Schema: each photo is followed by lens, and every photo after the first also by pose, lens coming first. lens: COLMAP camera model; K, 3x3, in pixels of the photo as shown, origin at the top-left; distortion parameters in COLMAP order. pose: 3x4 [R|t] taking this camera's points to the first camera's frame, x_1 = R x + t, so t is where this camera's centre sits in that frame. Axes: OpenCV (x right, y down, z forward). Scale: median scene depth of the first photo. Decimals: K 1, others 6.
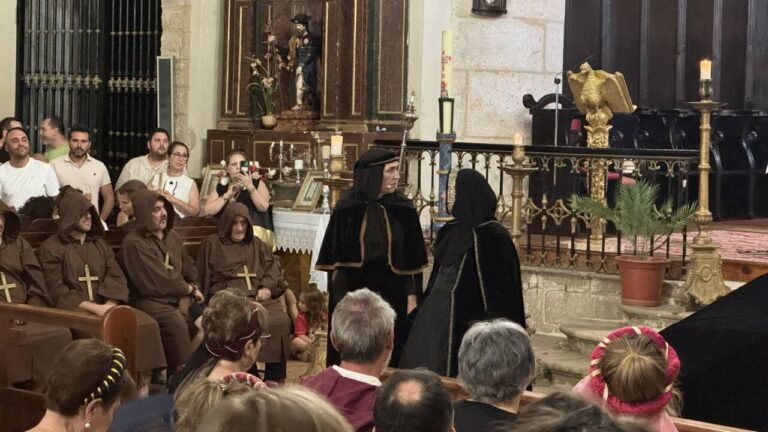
lens RADIAL K [[1733.1, 0, 385.4], [0, 1733.1, 213.5], [0, 0, 1]] dist [0.185823, 0.000000]
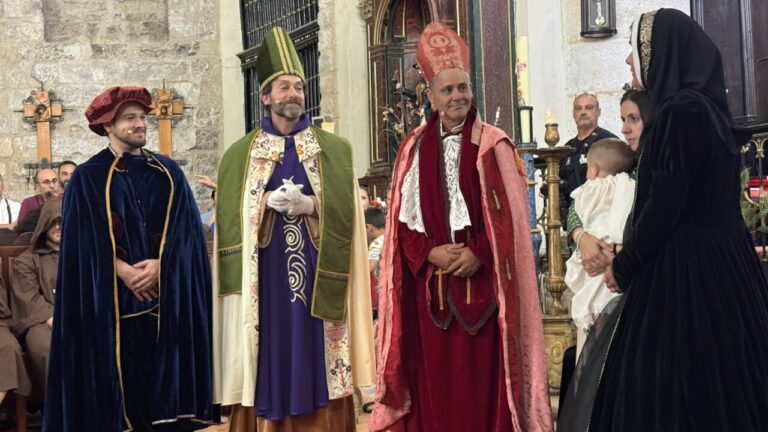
lens RADIAL K [[1170.9, 0, 364.1], [0, 1170.9, 218.2], [0, 0, 1]] dist [0.180793, 0.000000]
pose [[0.957631, -0.064561, -0.280669, 0.128487], [0.043243, 0.995735, -0.081501, 0.044038], [0.284734, 0.065911, 0.956338, 0.354134]]
